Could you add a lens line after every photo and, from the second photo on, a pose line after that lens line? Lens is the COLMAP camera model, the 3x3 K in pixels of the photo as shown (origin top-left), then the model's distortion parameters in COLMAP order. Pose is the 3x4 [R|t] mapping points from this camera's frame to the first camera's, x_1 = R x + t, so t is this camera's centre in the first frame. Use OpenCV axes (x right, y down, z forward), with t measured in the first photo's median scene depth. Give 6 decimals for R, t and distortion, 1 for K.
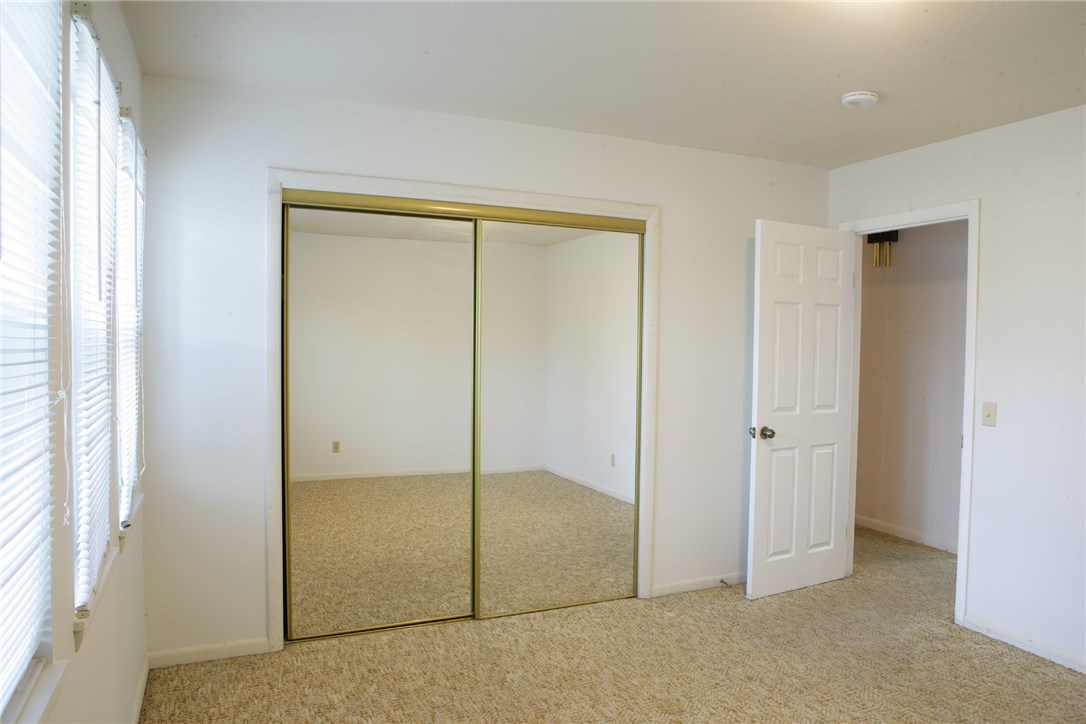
lens RADIAL K [[750.3, 0, 541.1], [0, 750.3, 362.8], [0, 0, 1]] dist [-0.099856, 0.065971]
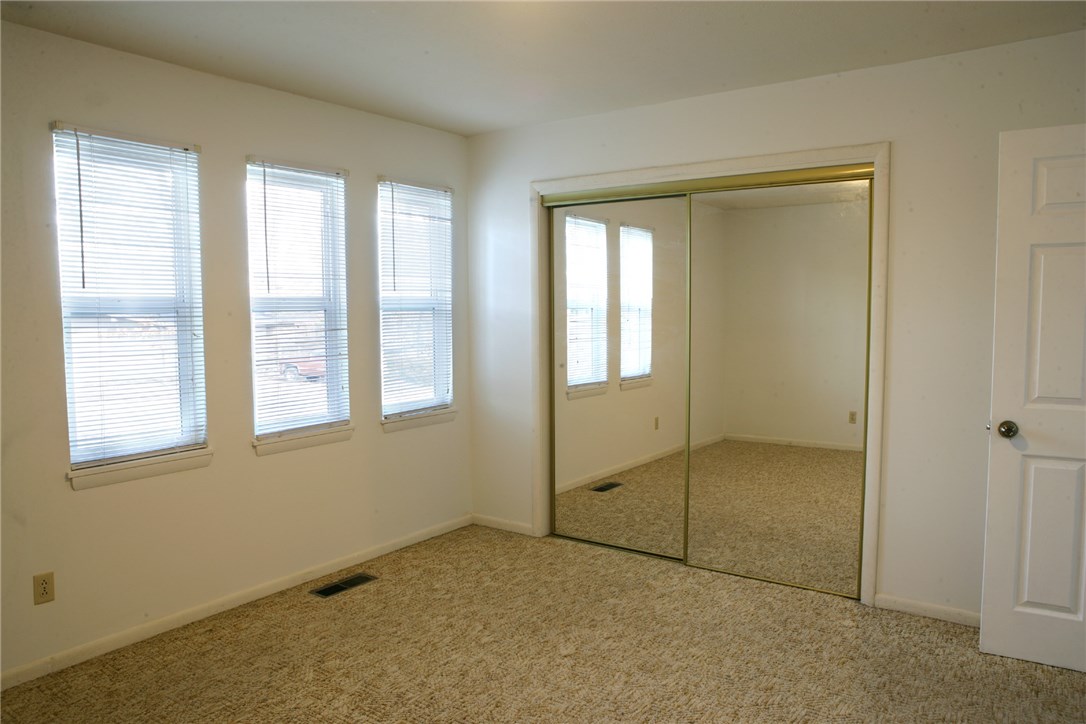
lens RADIAL K [[750.3, 0, 540.2], [0, 750.3, 364.6], [0, 0, 1]] dist [-0.099856, 0.065971]
pose [[0.502134, 0.049660, -0.863363, 0.728373], [-0.014168, 0.998688, 0.049203, 0.003354], [0.864674, -0.012475, 0.502179, 0.272914]]
